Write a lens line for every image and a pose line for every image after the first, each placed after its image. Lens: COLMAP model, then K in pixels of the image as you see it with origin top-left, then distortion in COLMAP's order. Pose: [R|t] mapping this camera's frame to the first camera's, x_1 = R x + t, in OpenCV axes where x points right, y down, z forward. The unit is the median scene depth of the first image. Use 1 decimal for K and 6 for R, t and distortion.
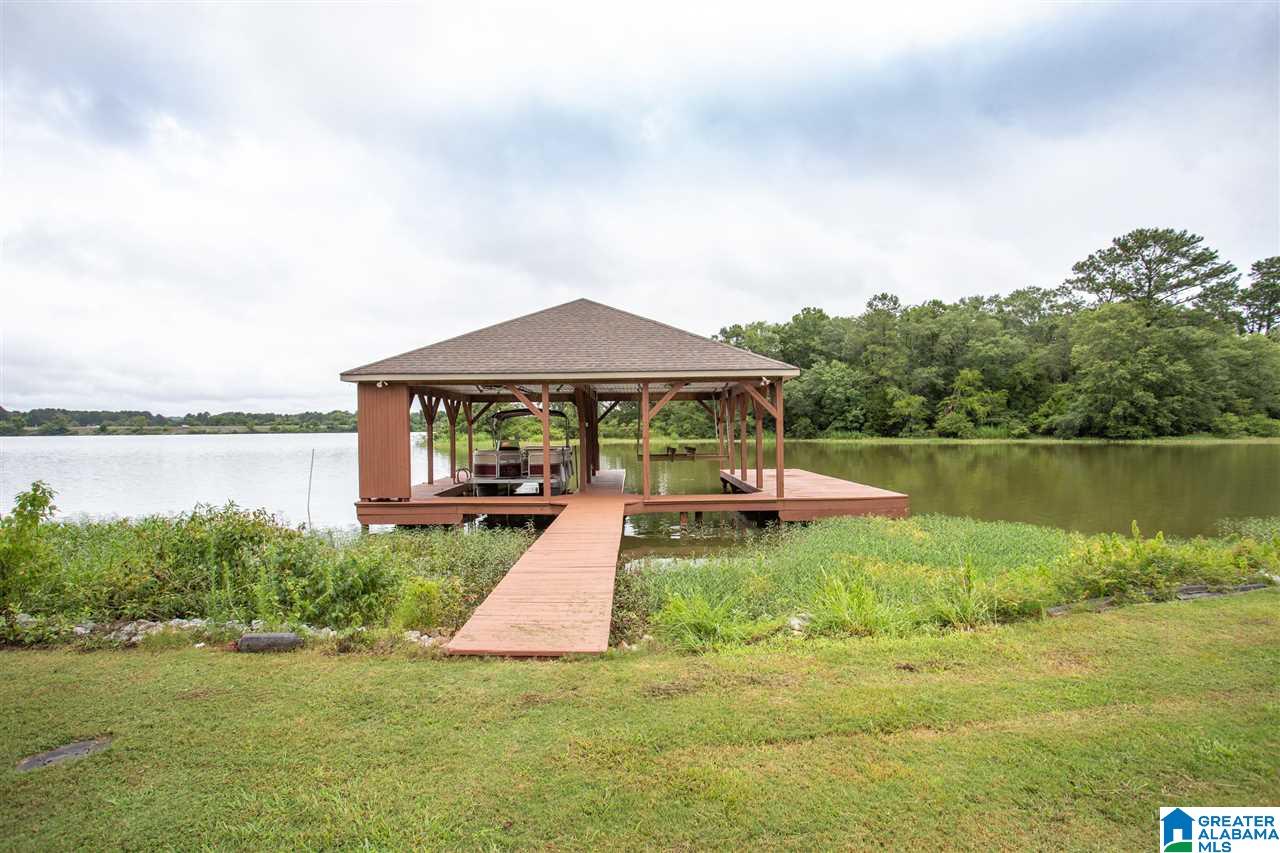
lens RADIAL K [[617.1, 0, 672.0], [0, 617.1, 430.5], [0, 0, 1]] dist [-0.015170, 0.009926]
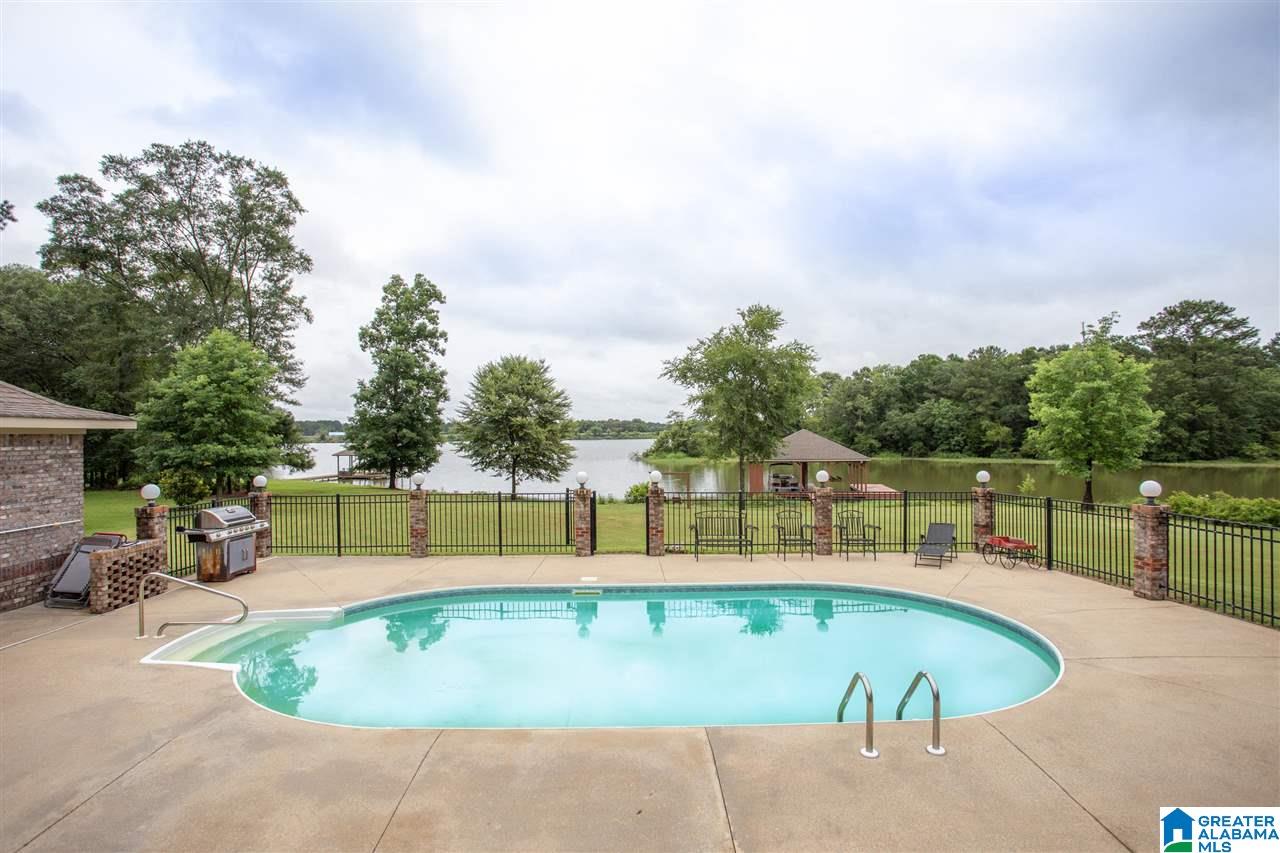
lens RADIAL K [[617.1, 0, 669.1], [0, 617.1, 429.5], [0, 0, 1]] dist [-0.015170, 0.009926]
pose [[0.977236, -0.000842, -0.212155, -0.032306], [-0.002553, 0.999873, -0.015728, -0.028361], [0.212141, 0.015911, 0.977109, -0.471232]]
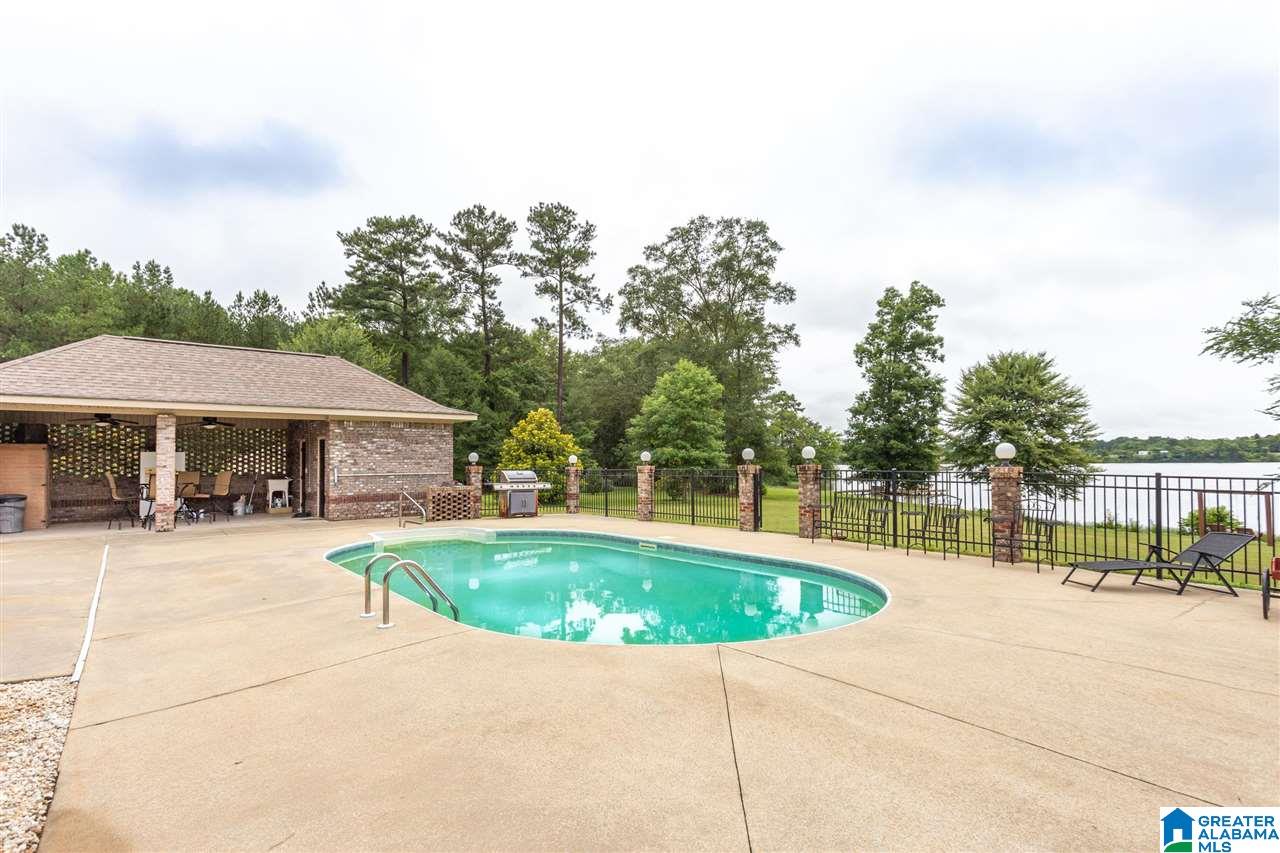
lens RADIAL K [[617.1, 0, 624.5], [0, 617.1, 457.9], [0, 0, 1]] dist [-0.015170, 0.009926]
pose [[0.458962, 0.001731, -0.888454, -0.002423], [0.003762, 0.999985, 0.003892, -0.024121], [0.888448, -0.005129, 0.458948, -0.450817]]
